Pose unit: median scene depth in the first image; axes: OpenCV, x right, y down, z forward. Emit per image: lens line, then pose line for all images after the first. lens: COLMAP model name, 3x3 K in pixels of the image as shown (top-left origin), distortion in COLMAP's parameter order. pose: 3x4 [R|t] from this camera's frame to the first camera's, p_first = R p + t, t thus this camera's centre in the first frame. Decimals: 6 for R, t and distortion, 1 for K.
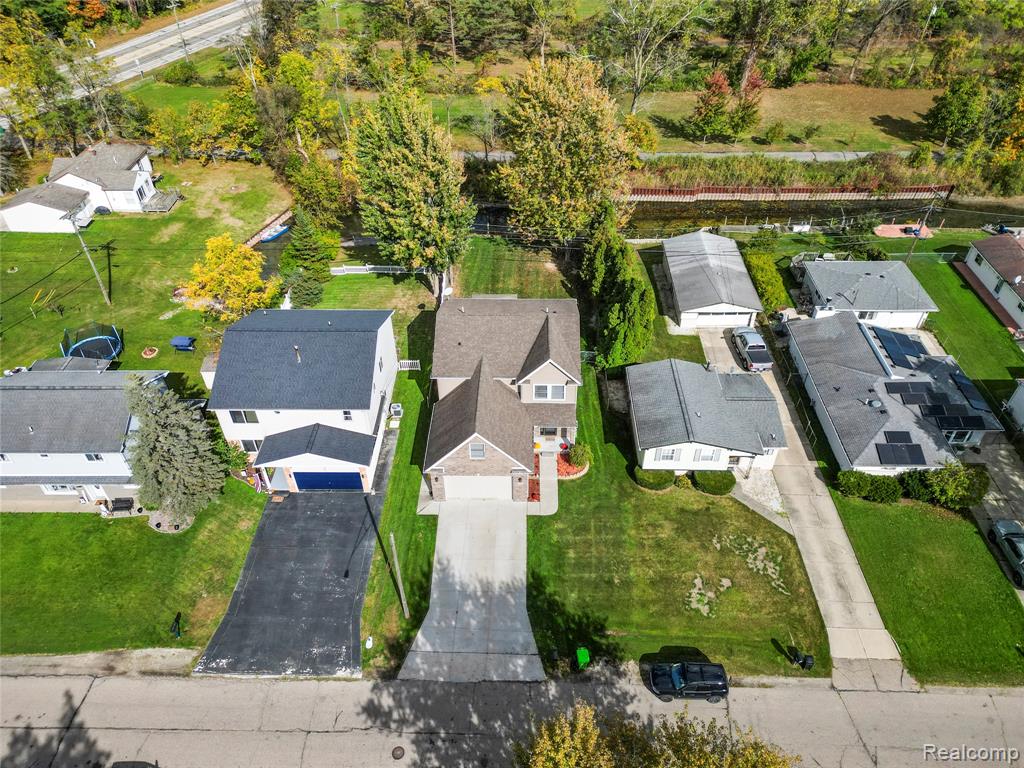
lens RADIAL K [[712.8, 0, 512.0], [0, 712.8, 384.0], [0, 0, 1]] dist [0.076183, -0.072834]
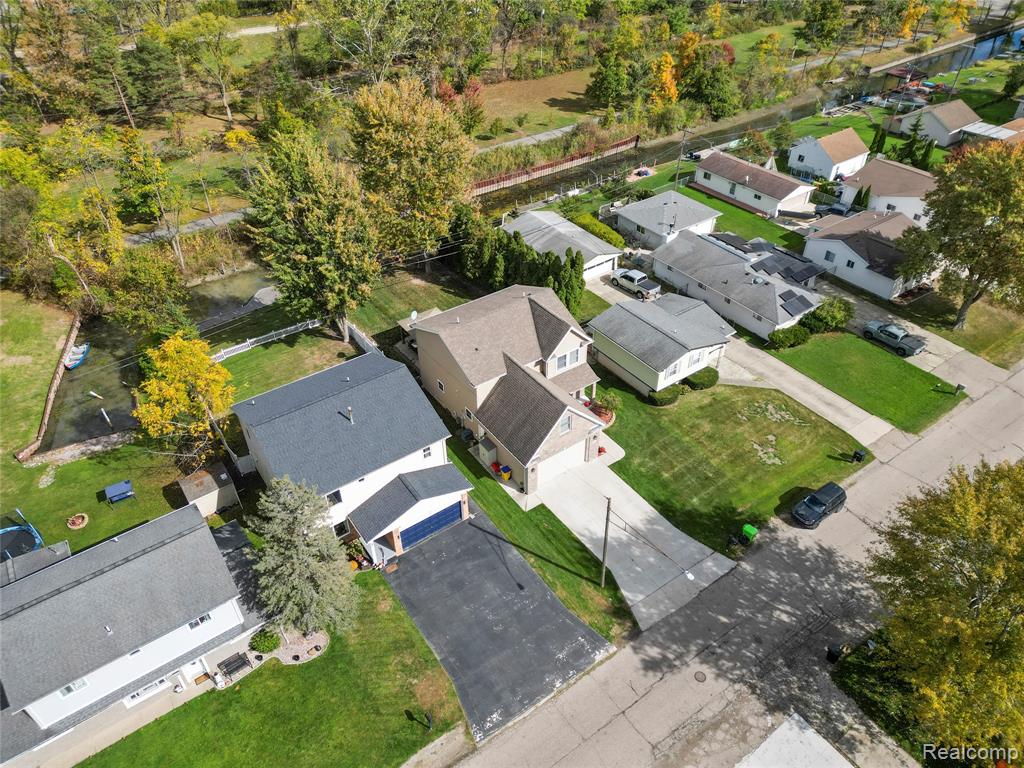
lens RADIAL K [[712.8, 0, 512.0], [0, 712.8, 384.0], [0, 0, 1]] dist [0.076183, -0.072834]
pose [[0.803463, -0.370541, 0.465989, -0.538753], [0.393516, 0.917881, 0.051369, -0.043871], [-0.446757, 0.142101, 0.883298, 0.080814]]
